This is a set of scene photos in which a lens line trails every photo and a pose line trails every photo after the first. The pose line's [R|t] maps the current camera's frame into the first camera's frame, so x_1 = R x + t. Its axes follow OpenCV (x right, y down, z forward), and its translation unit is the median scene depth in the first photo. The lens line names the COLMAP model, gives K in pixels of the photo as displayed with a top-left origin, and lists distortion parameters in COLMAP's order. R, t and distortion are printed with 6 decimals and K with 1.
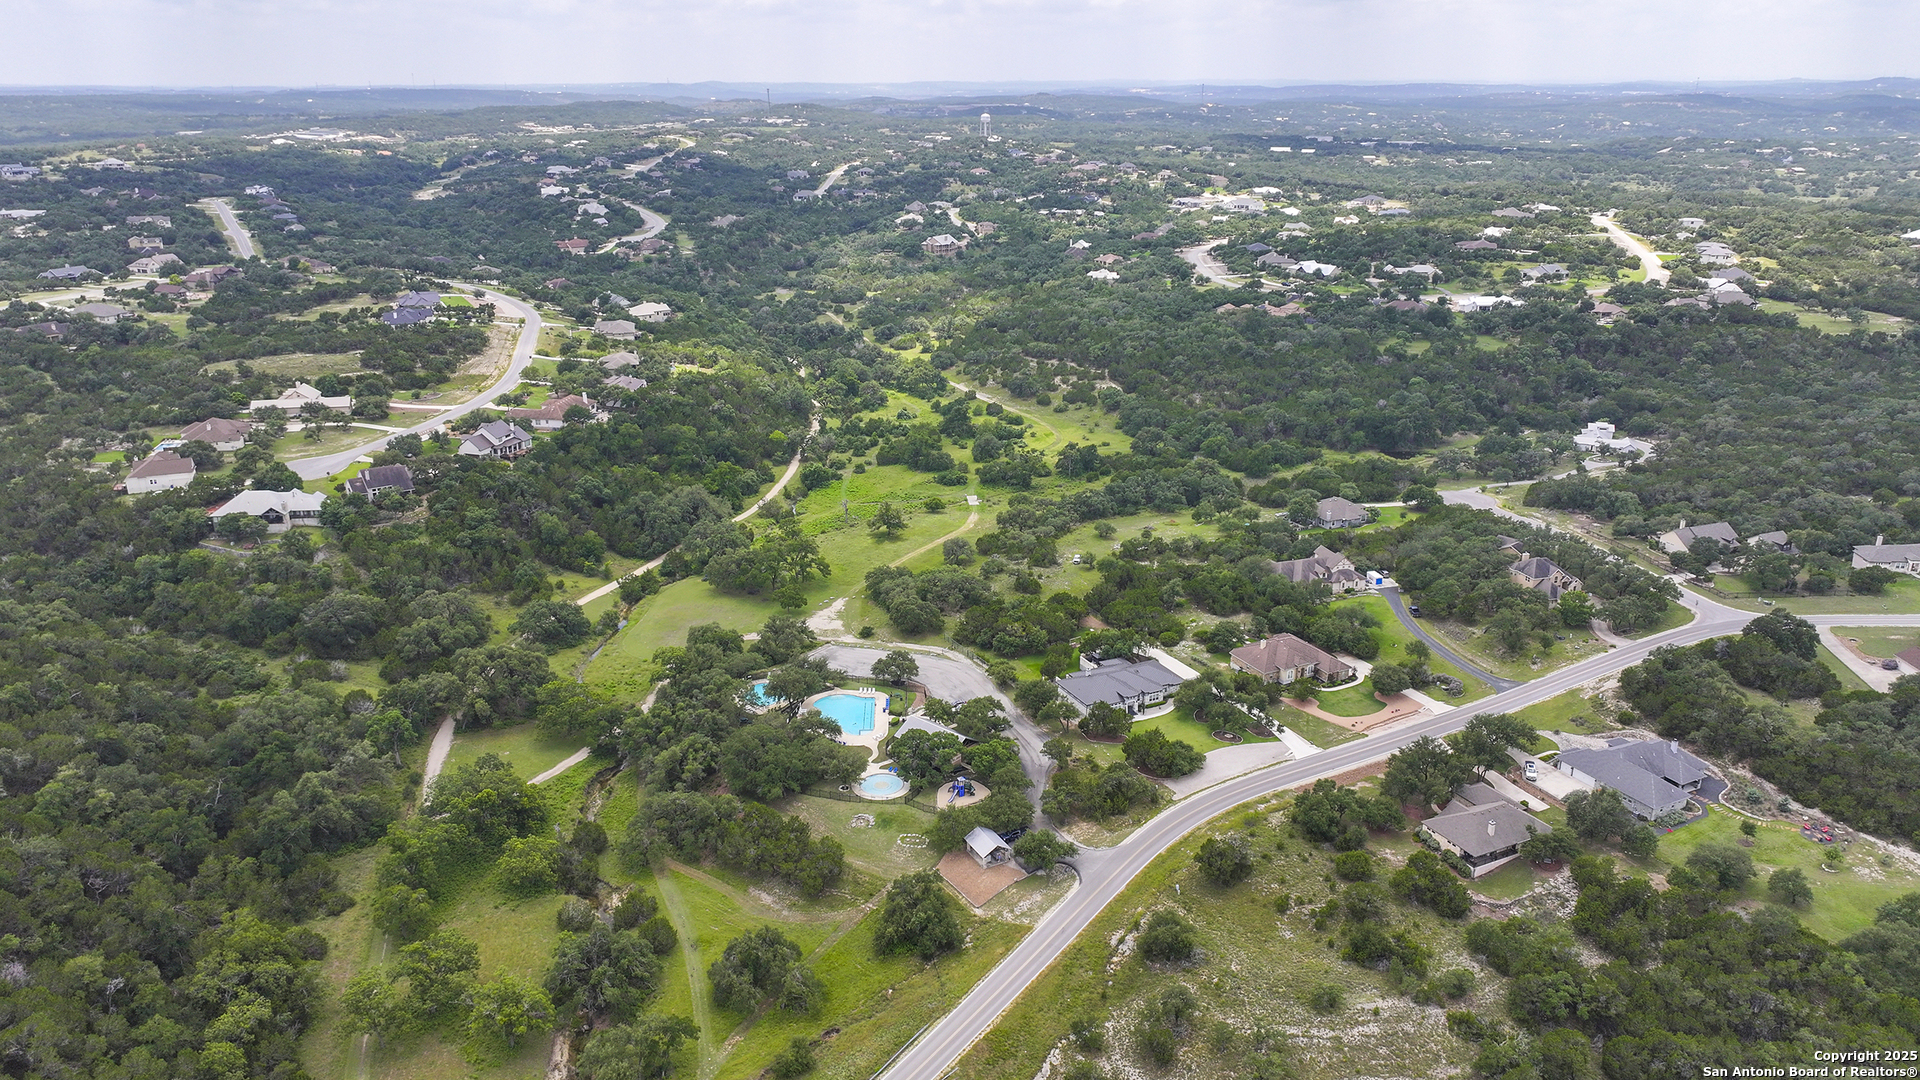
lens RADIAL K [[1348.5, 0, 960.0], [0, 1348.5, 540.0], [0, 0, 1]] dist [0.007618, 0.004512]
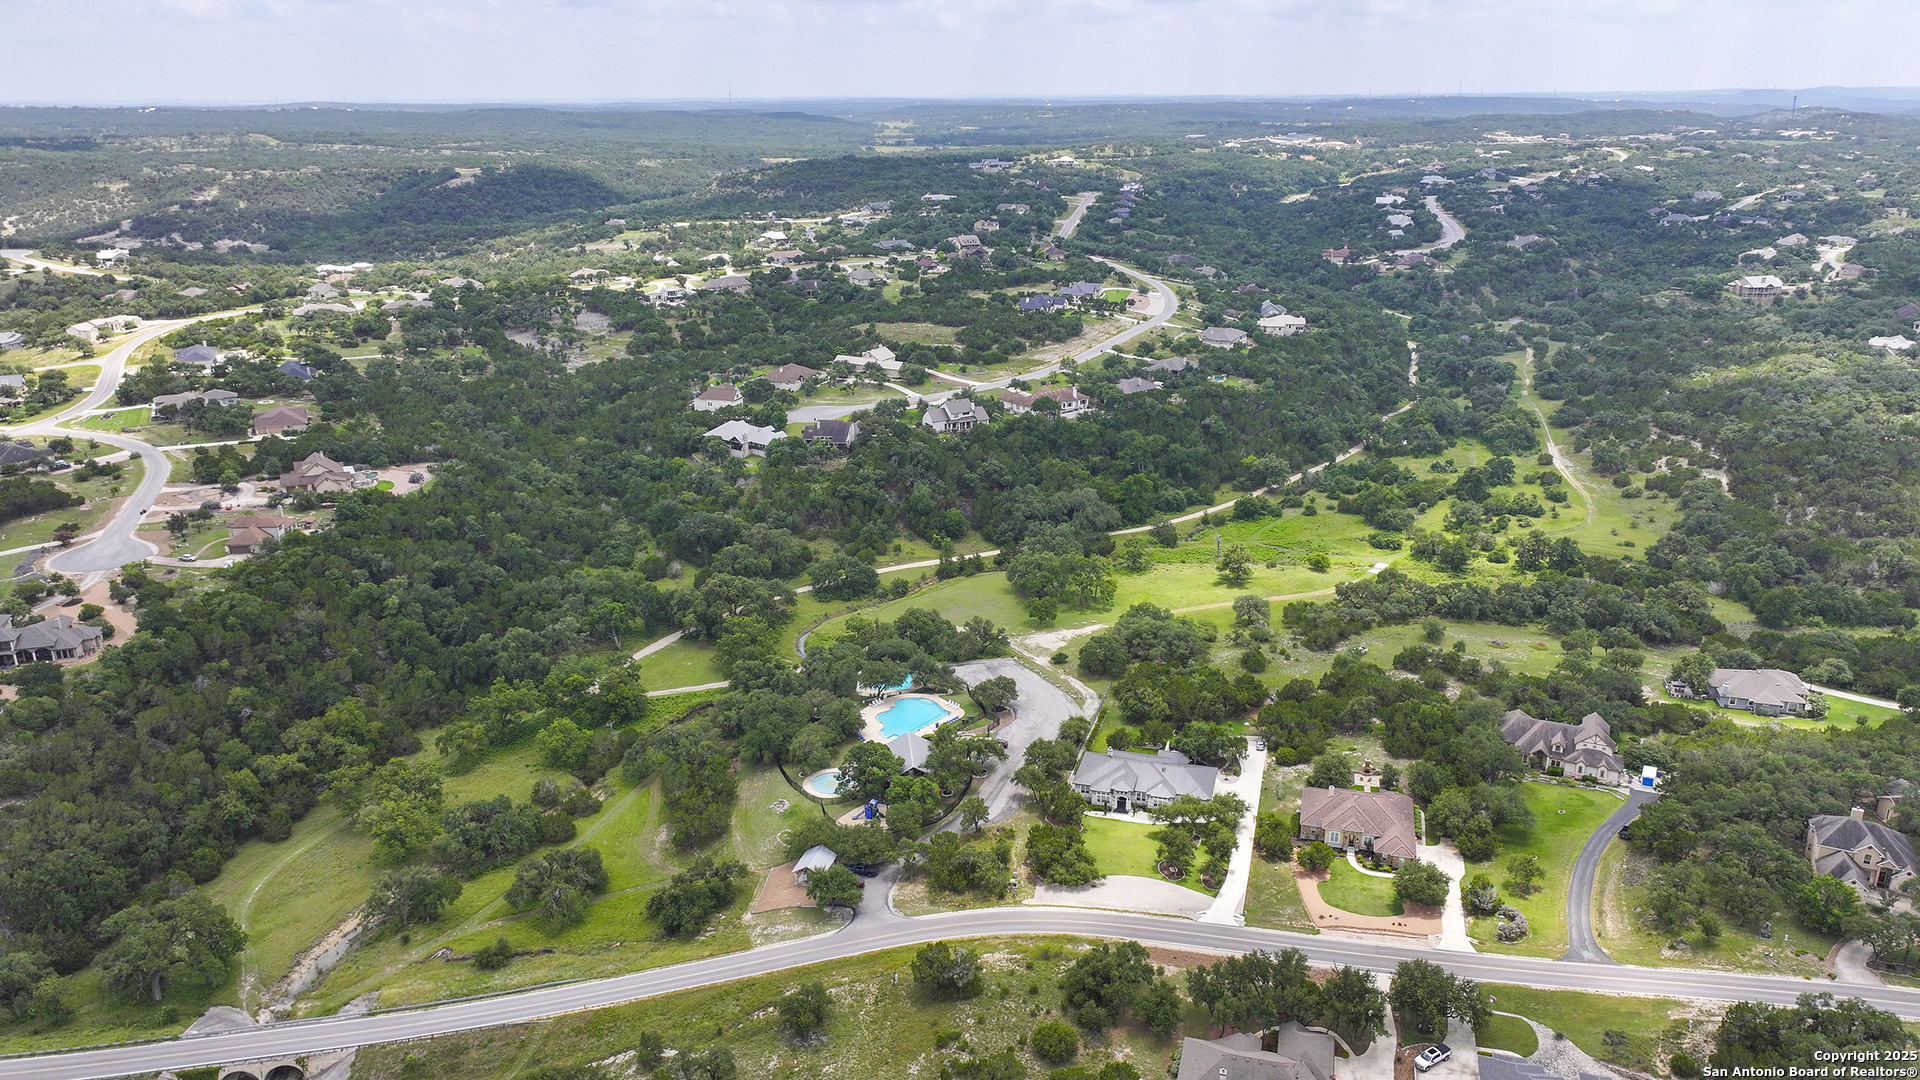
lens RADIAL K [[1337.0, 0, 960.0], [0, 1337.0, 540.0], [0, 0, 1]] dist [0.005232, -0.006529]
pose [[0.741753, 0.211487, -0.636455, 0.285347], [-0.213127, 0.974118, 0.075301, -0.043485], [0.635908, 0.079791, 0.767629, 0.125163]]
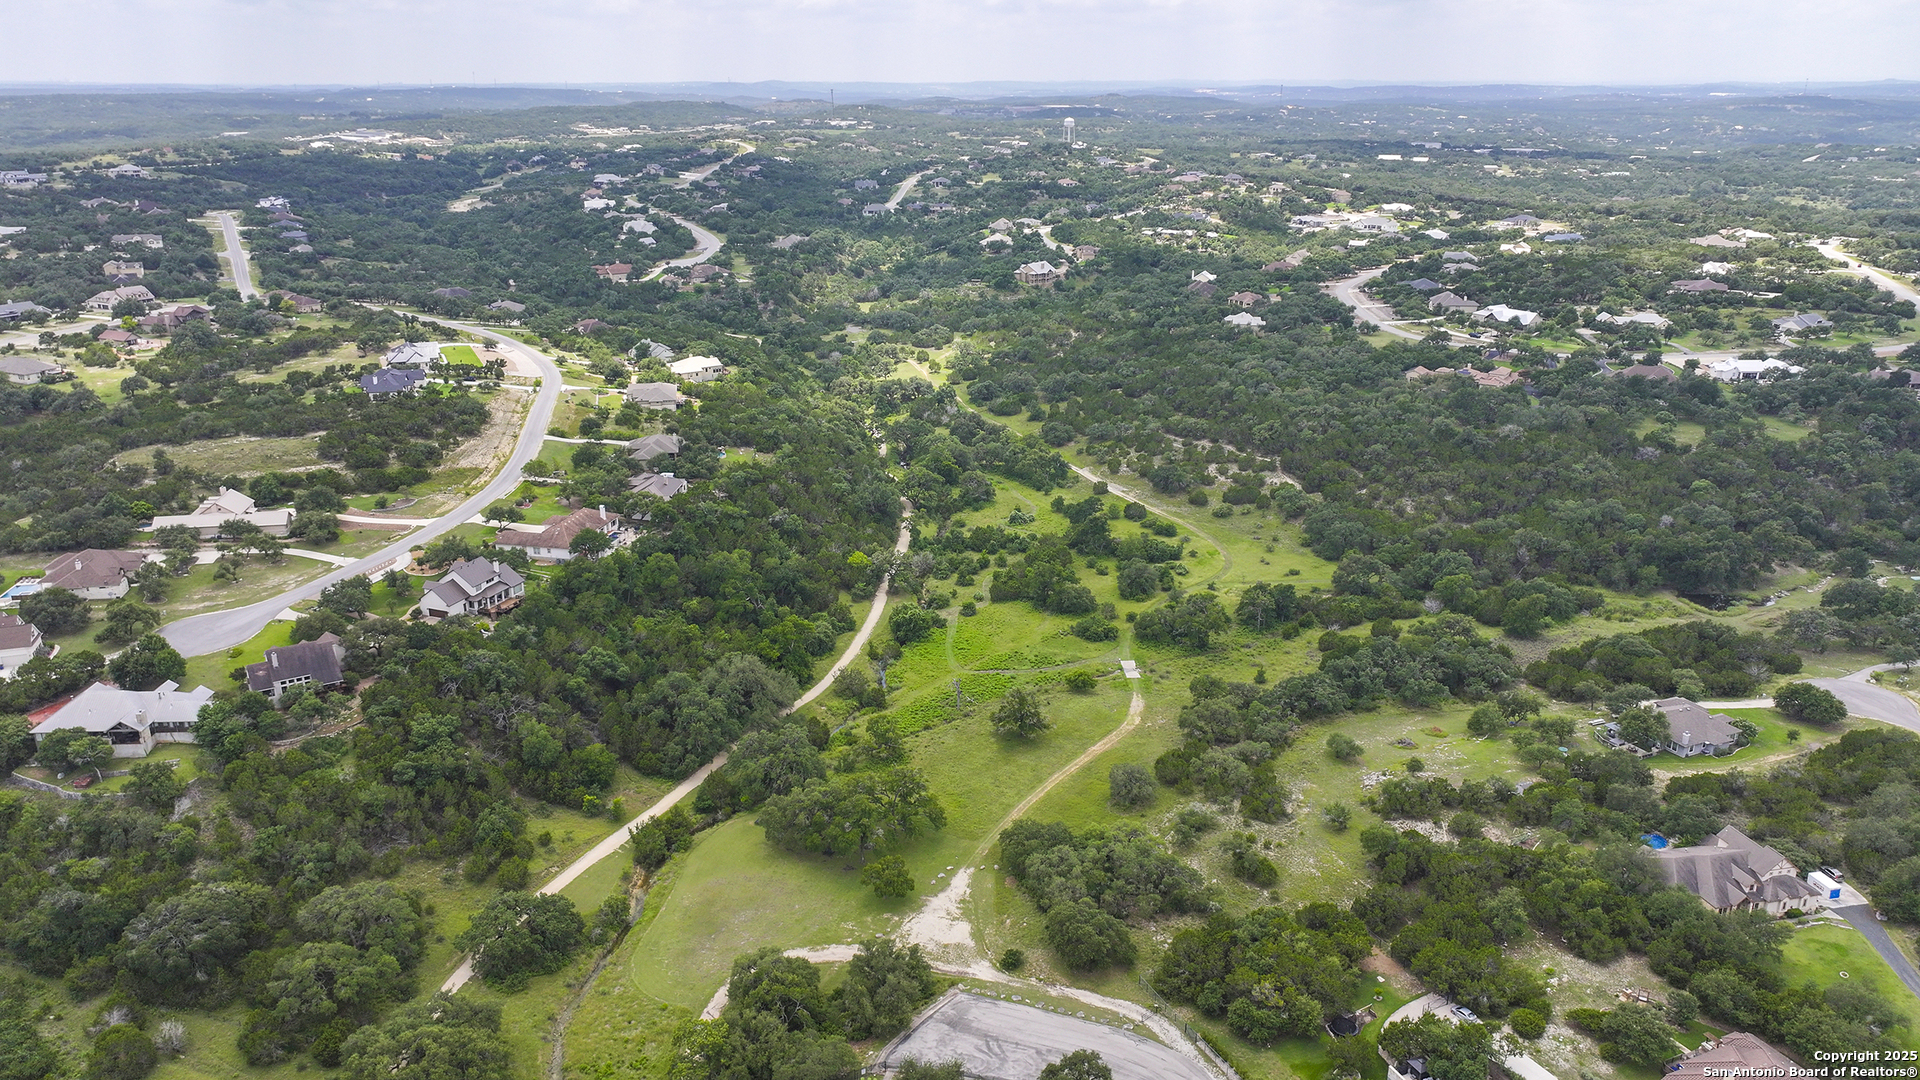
lens RADIAL K [[1348.5, 0, 960.0], [0, 1348.5, 540.0], [0, 0, 1]] dist [0.007618, 0.004512]
pose [[0.999132, 0.015743, -0.038566, -0.043582], [-0.015733, 0.999876, 0.000579, -0.077532], [0.038570, 0.000028, 0.999256, 0.219974]]
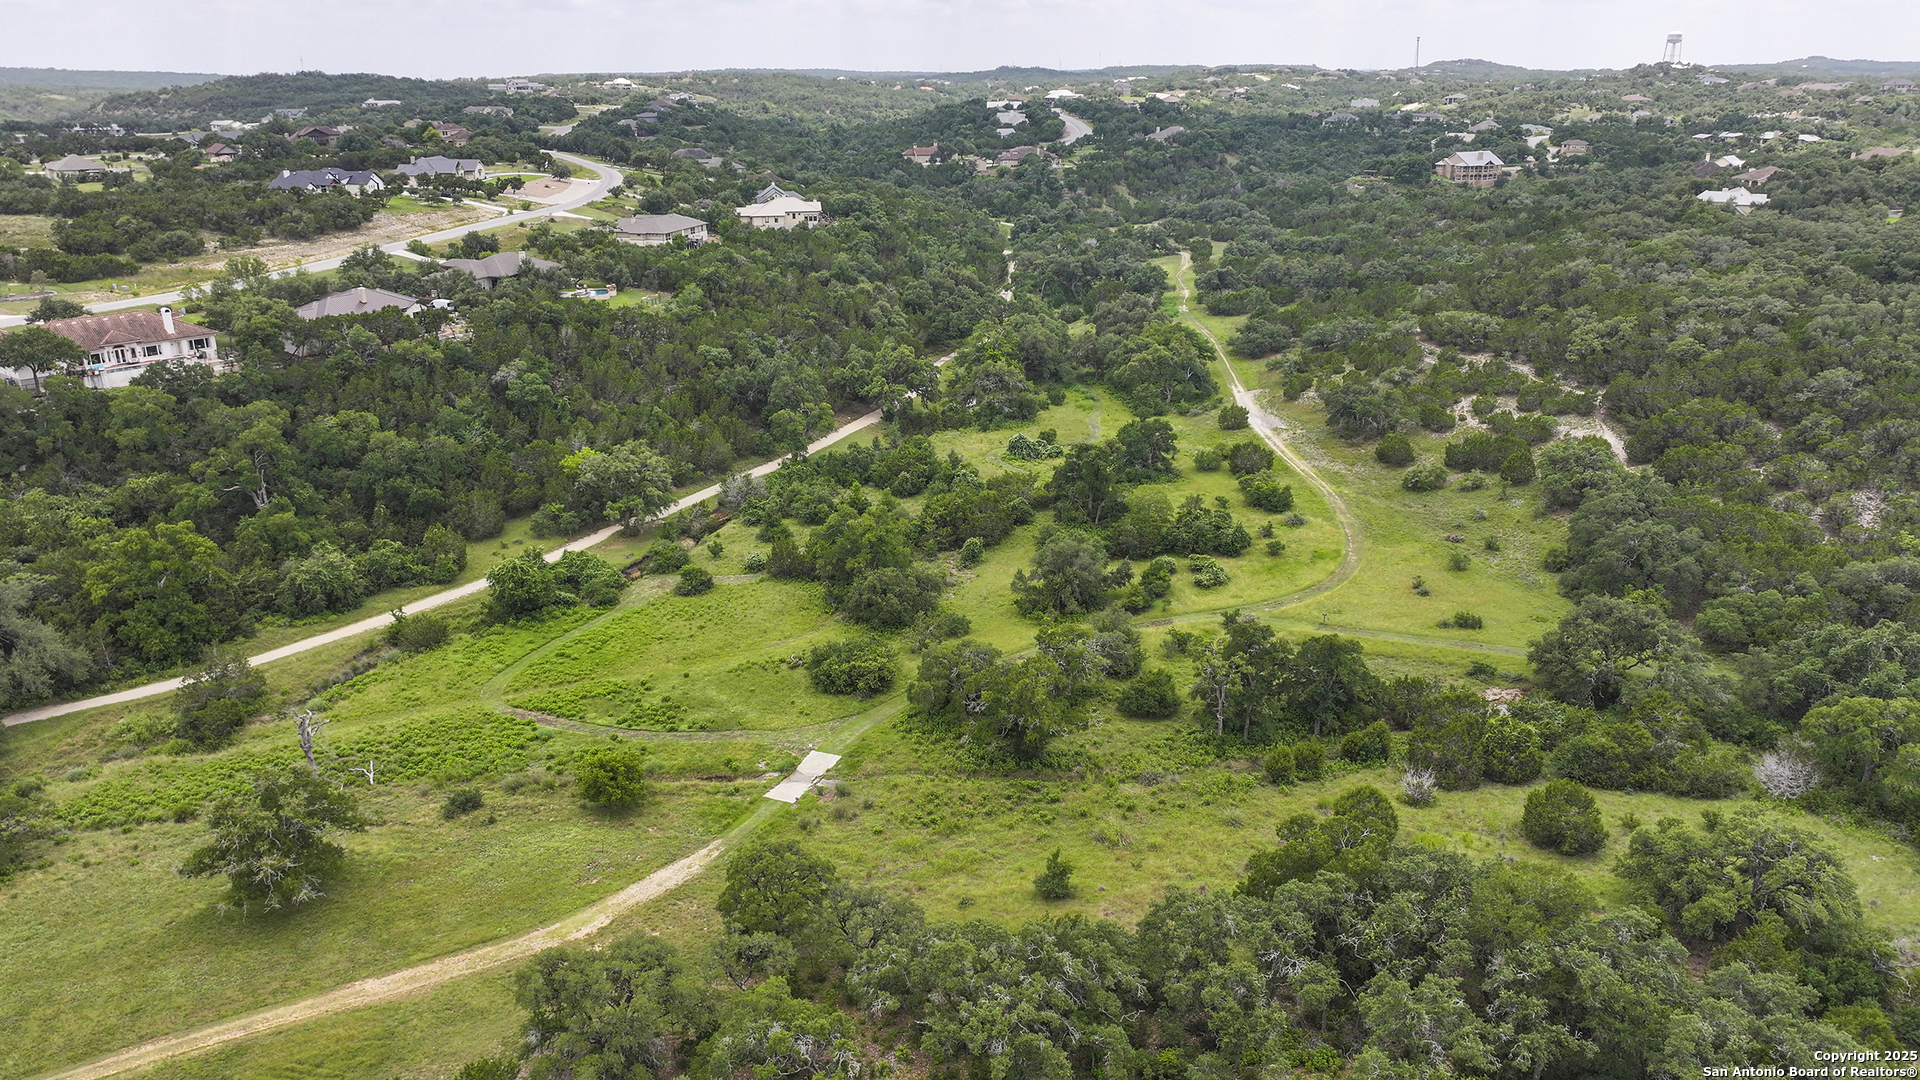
lens RADIAL K [[1337.0, 0, 960.0], [0, 1337.0, 540.0], [0, 0, 1]] dist [0.005232, -0.006529]
pose [[0.879638, 0.151818, -0.450763, 0.126163], [-0.149644, 0.987902, 0.040707, -0.075717], [0.451490, 0.031647, 0.891715, 0.607221]]
